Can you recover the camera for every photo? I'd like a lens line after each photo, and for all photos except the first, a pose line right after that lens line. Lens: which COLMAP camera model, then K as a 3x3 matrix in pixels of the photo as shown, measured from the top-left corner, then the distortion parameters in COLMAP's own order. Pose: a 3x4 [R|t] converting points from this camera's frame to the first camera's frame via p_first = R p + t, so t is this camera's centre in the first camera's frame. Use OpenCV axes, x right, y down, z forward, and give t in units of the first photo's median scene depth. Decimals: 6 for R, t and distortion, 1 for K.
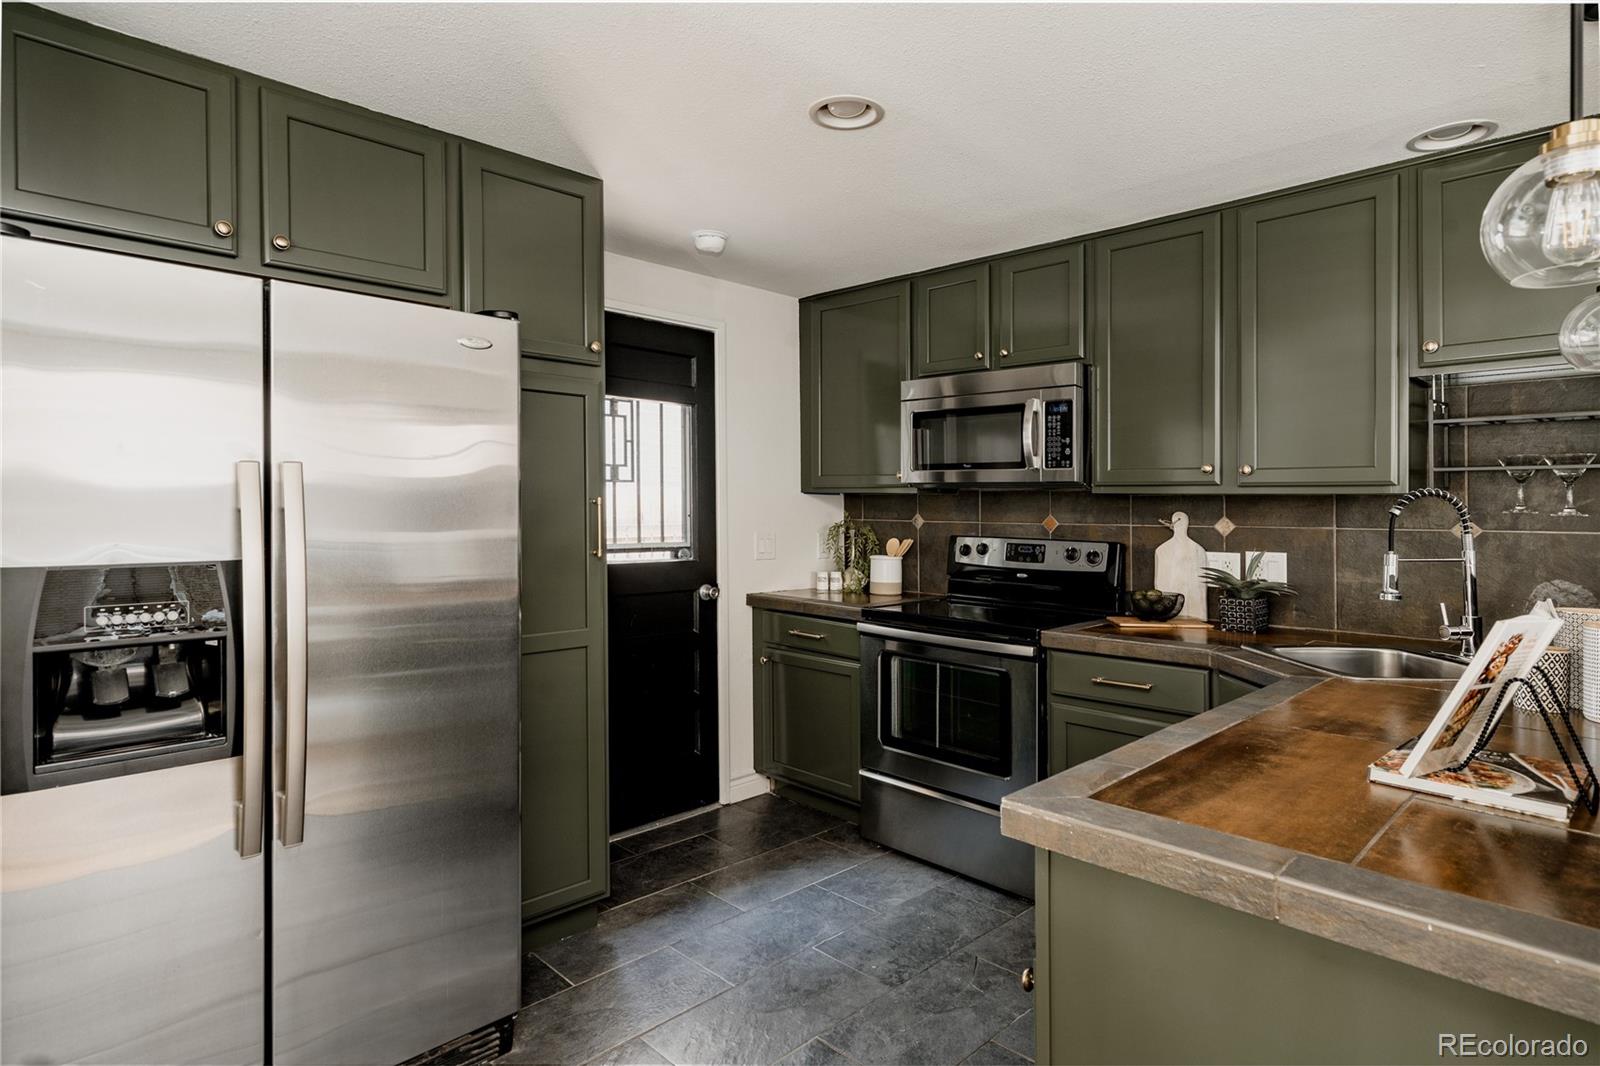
lens RADIAL K [[855.1, 0, 800.0], [0, 855.1, 533.0], [0, 0, 1]] dist [-0.013071, -0.000363]
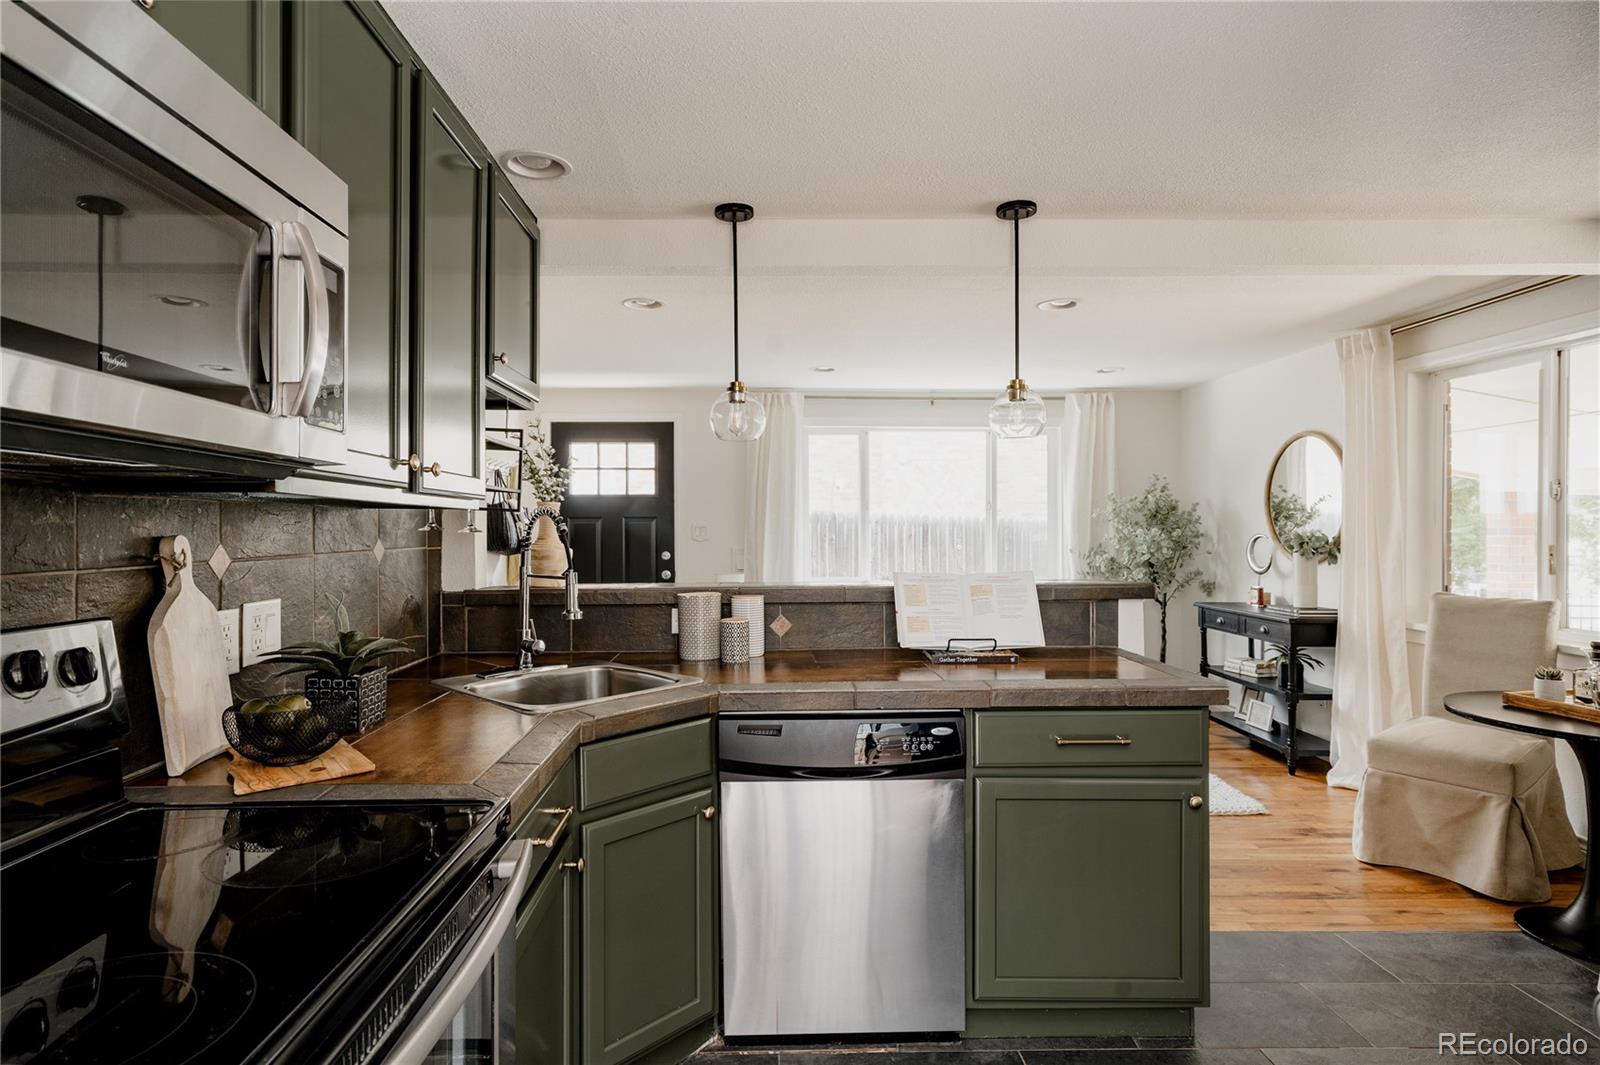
lens RADIAL K [[855.1, 0, 800.0], [0, 855.1, 532.5], [0, 0, 1]] dist [-0.013071, -0.000363]
pose [[-0.737475, -0.007472, 0.675333, -0.146412], [0.020128, 0.999251, 0.033036, -0.043127], [-0.675075, 0.037956, -0.736772, 1.378079]]
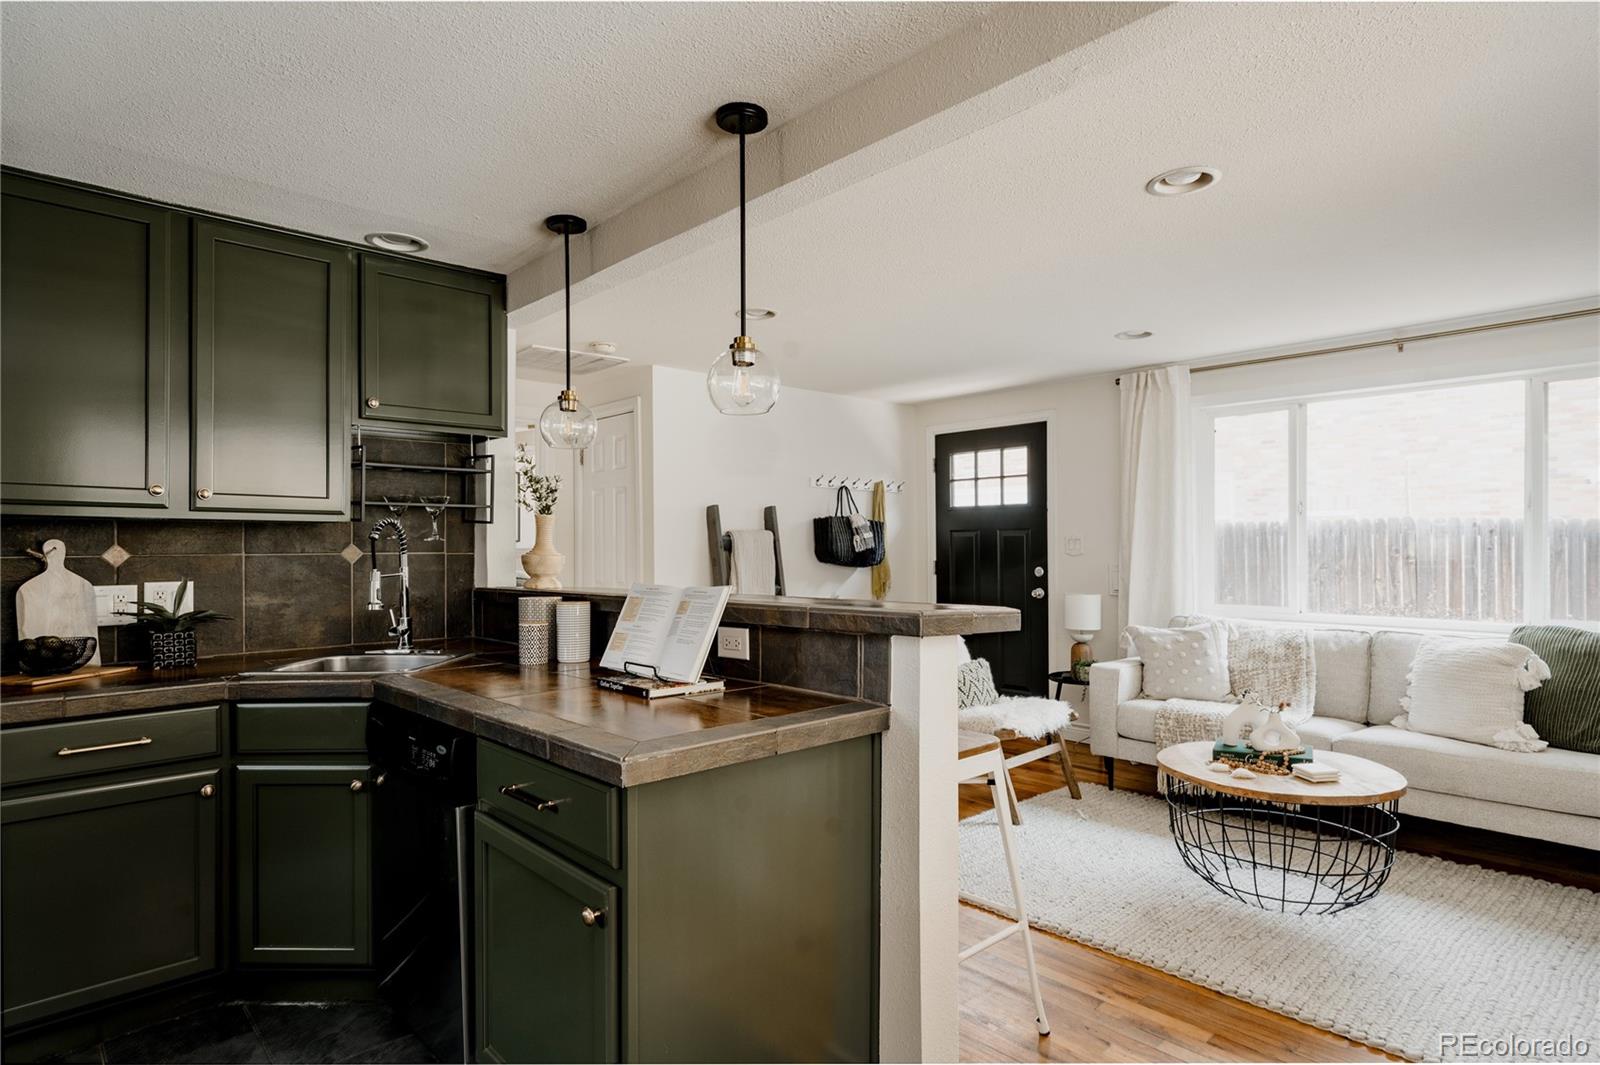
lens RADIAL K [[871.6, 0, 800.0], [0, 871.6, 532.5], [0, 0, 1]] dist [0.003100, 0.000188]
pose [[0.022701, 0.013075, 0.999657, -0.466044], [0.036057, 0.999253, -0.013888, 0.007740], [-0.999092, 0.036360, 0.022213, 0.329266]]
